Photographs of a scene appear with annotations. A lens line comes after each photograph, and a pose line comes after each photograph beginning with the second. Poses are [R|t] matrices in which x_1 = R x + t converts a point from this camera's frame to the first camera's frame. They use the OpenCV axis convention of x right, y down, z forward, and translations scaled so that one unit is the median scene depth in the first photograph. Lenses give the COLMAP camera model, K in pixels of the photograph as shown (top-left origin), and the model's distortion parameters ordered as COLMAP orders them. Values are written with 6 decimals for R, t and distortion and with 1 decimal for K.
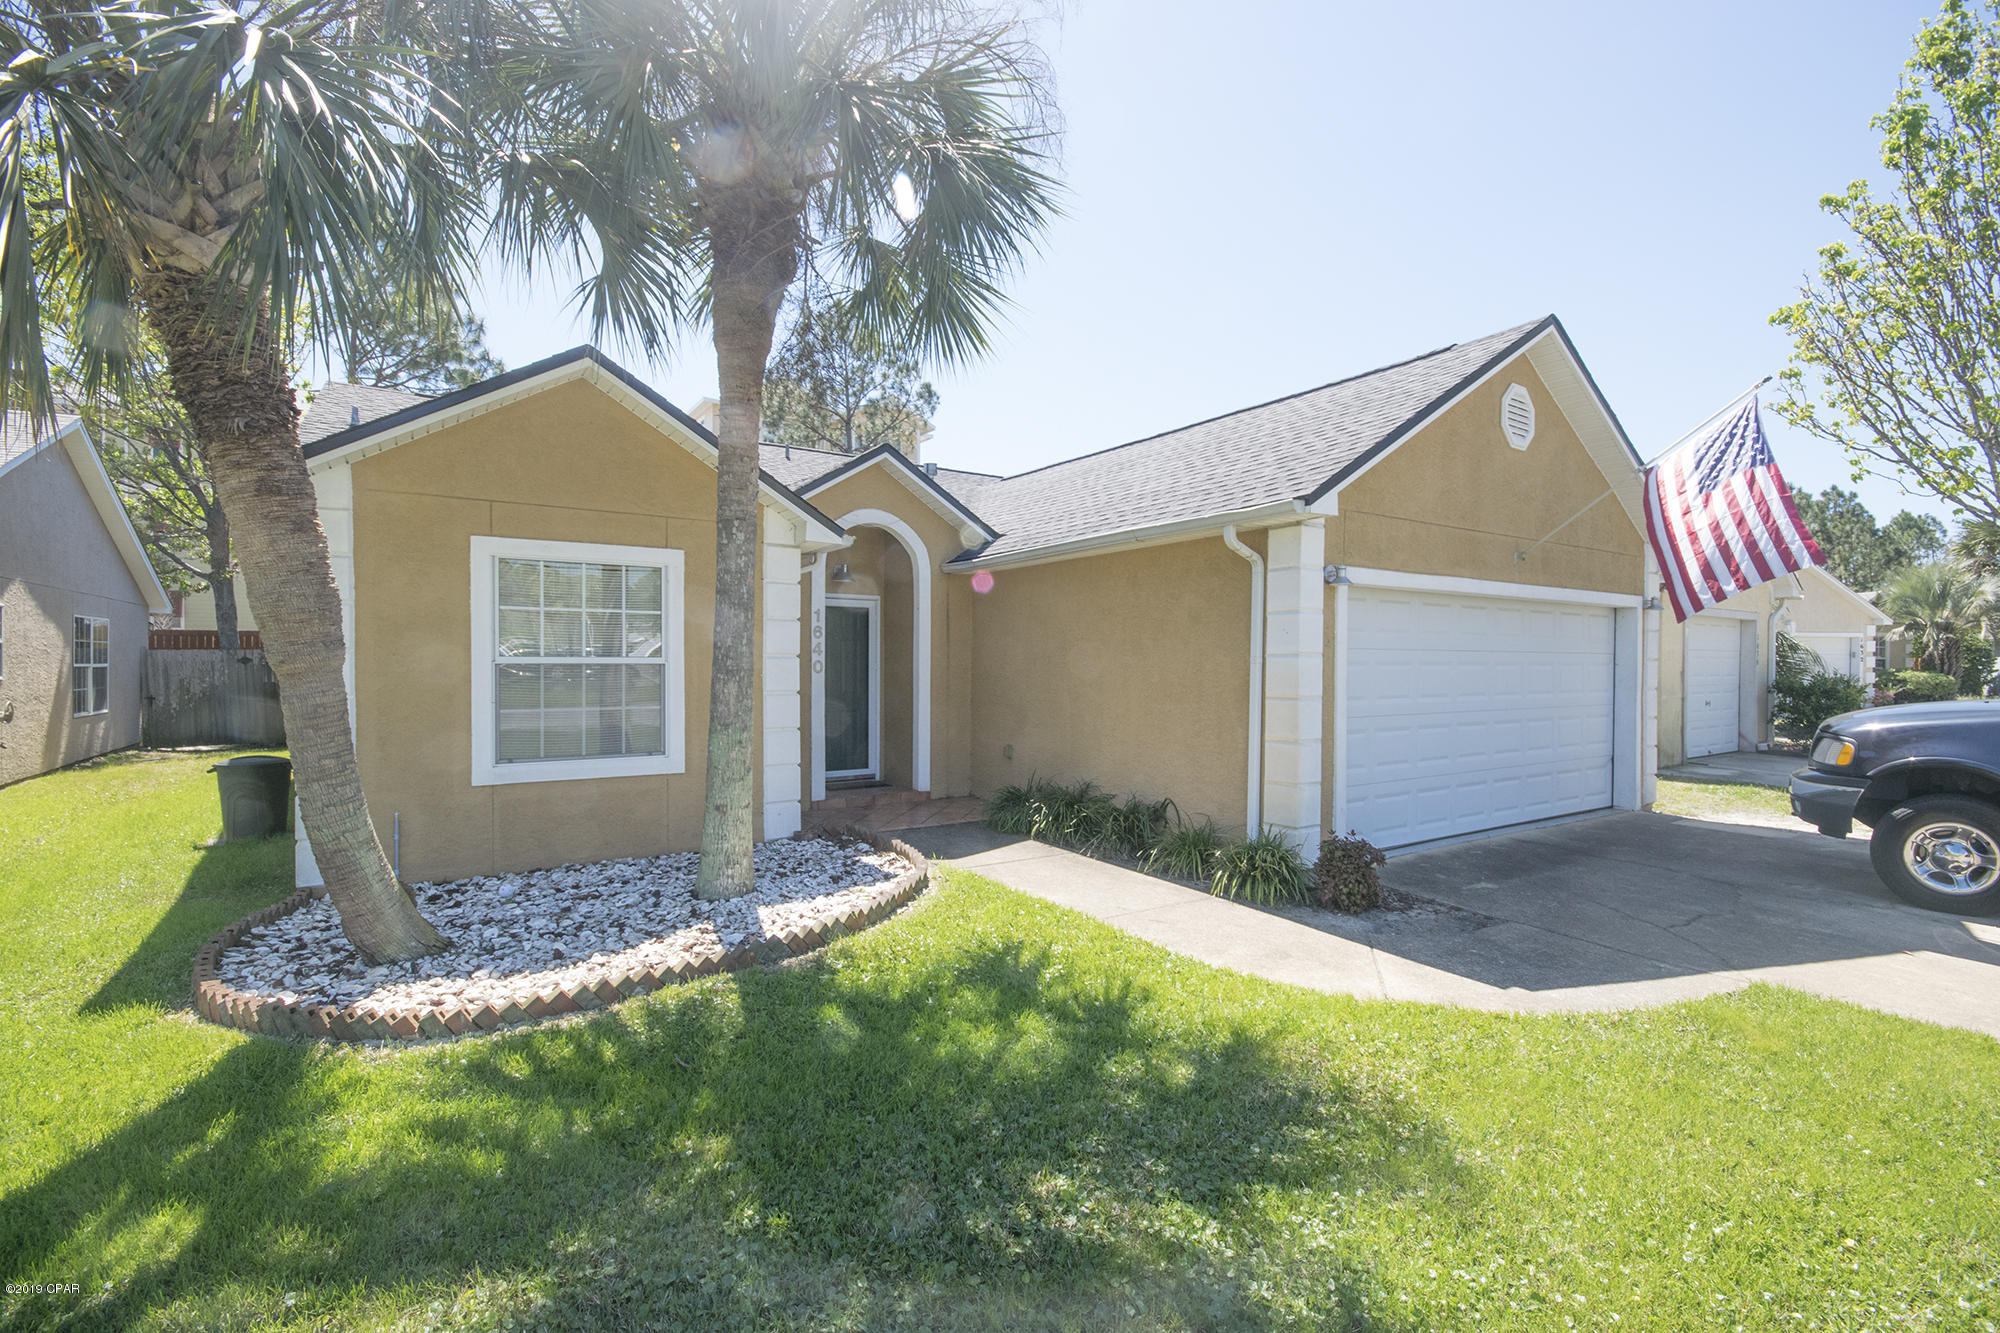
lens RADIAL K [[884.4, 0, 994.1], [0, 884.4, 671.2], [0, 0, 1]] dist [0.002350, -0.009163]
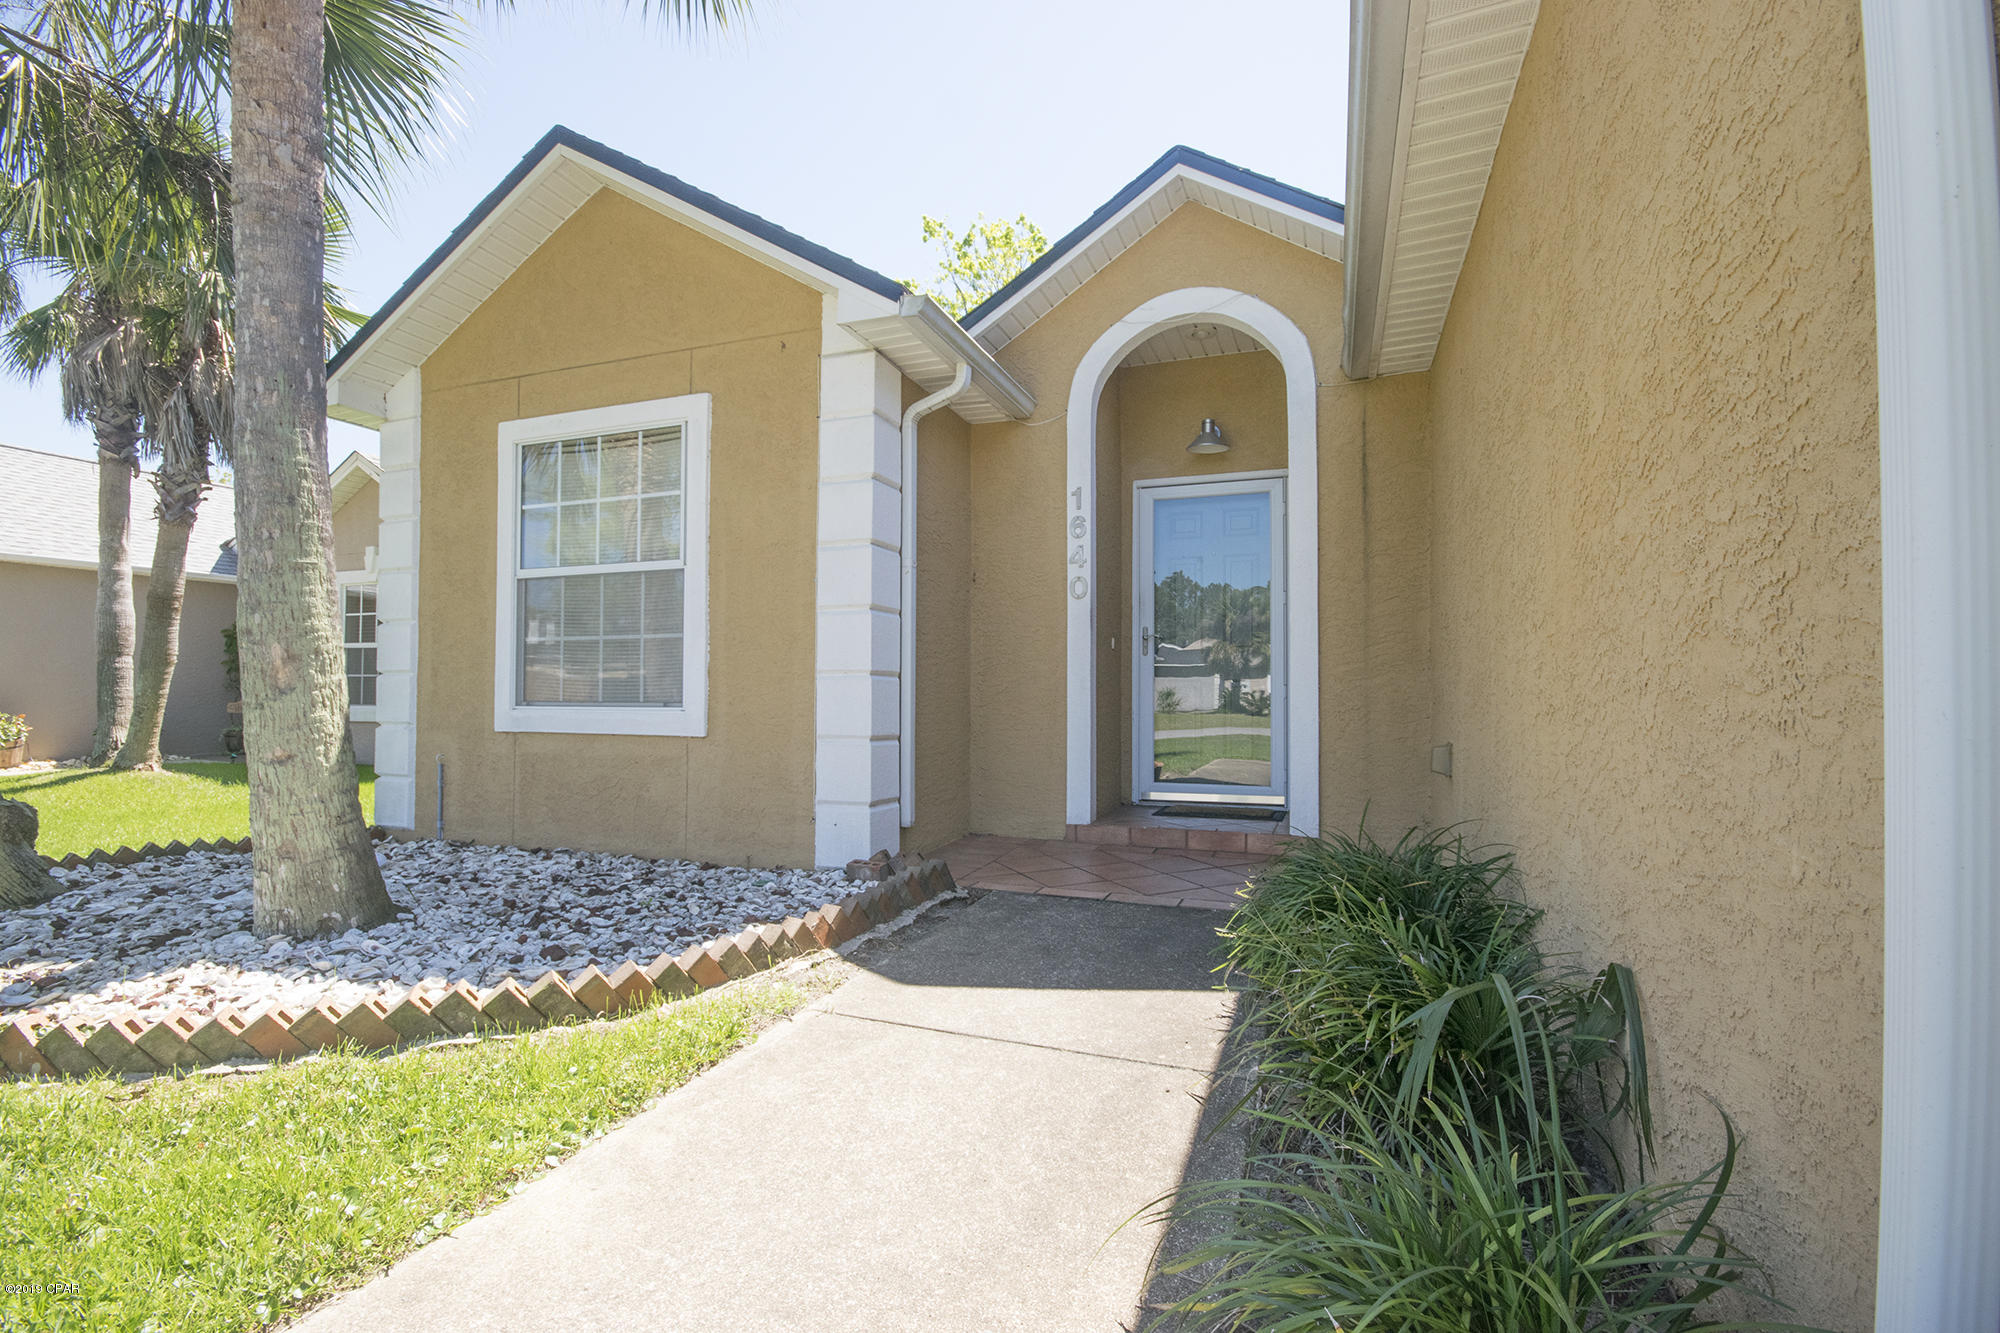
lens RADIAL K [[884.4, 0, 993.9], [0, 884.4, 668.3], [0, 0, 1]] dist [0.002350, -0.009163]
pose [[0.582712, -0.024444, -0.812311, 0.296514], [-0.011763, 0.999189, -0.038506, 0.089044], [0.812593, 0.031993, 0.581952, 0.810816]]
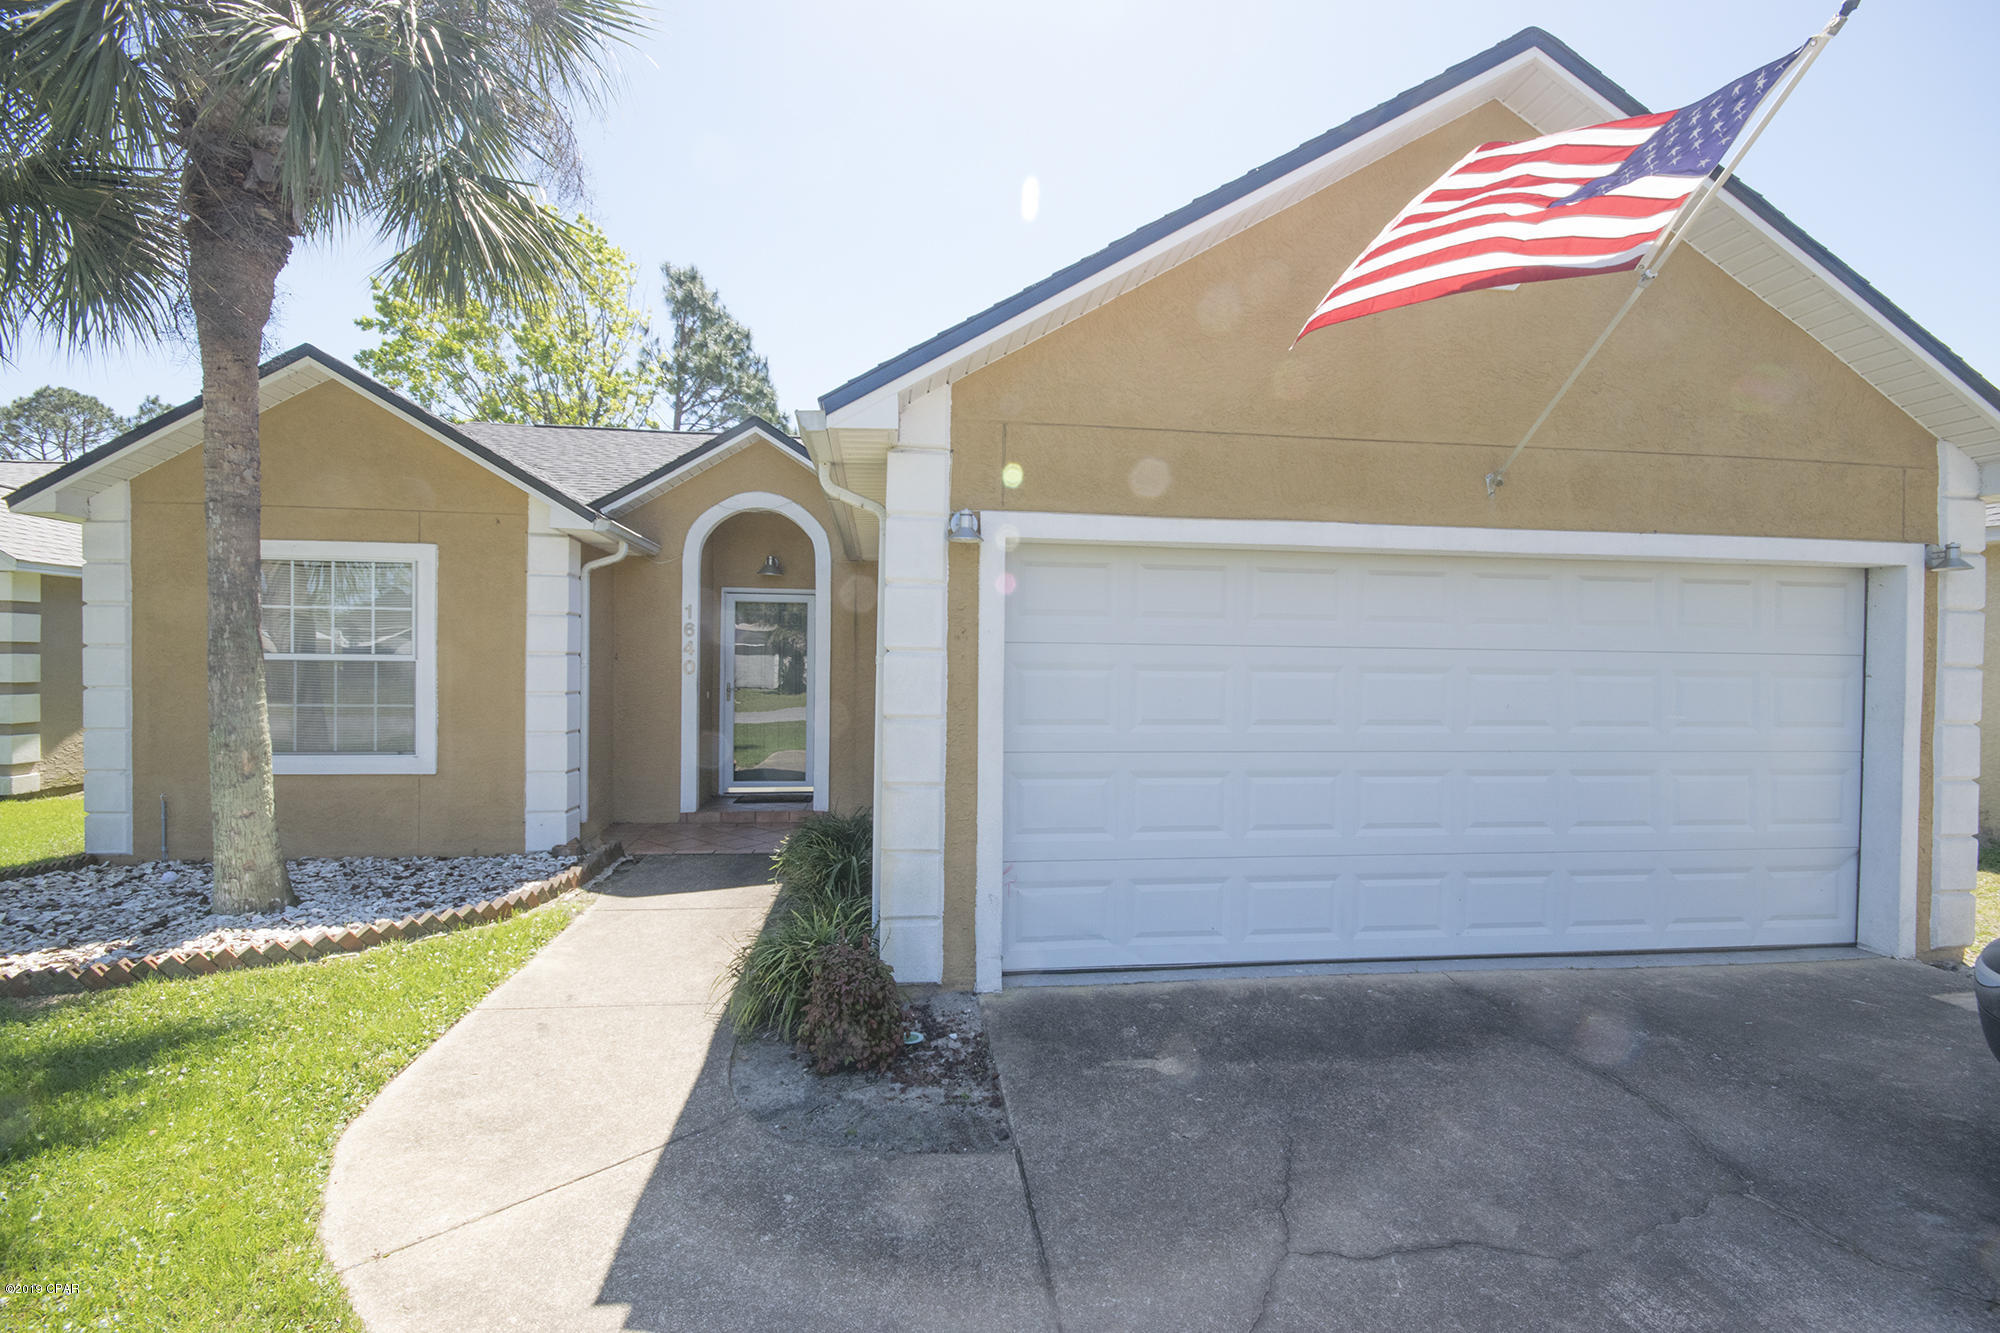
lens RADIAL K [[884.4, 0, 998.7], [0, 884.4, 670.3], [0, 0, 1]] dist [0.002350, -0.009163]
pose [[0.897878, 0.009725, -0.440136, 0.638453], [-0.012754, 0.999911, -0.003924, -0.003006], [0.440059, 0.009137, 0.897922, 0.409608]]
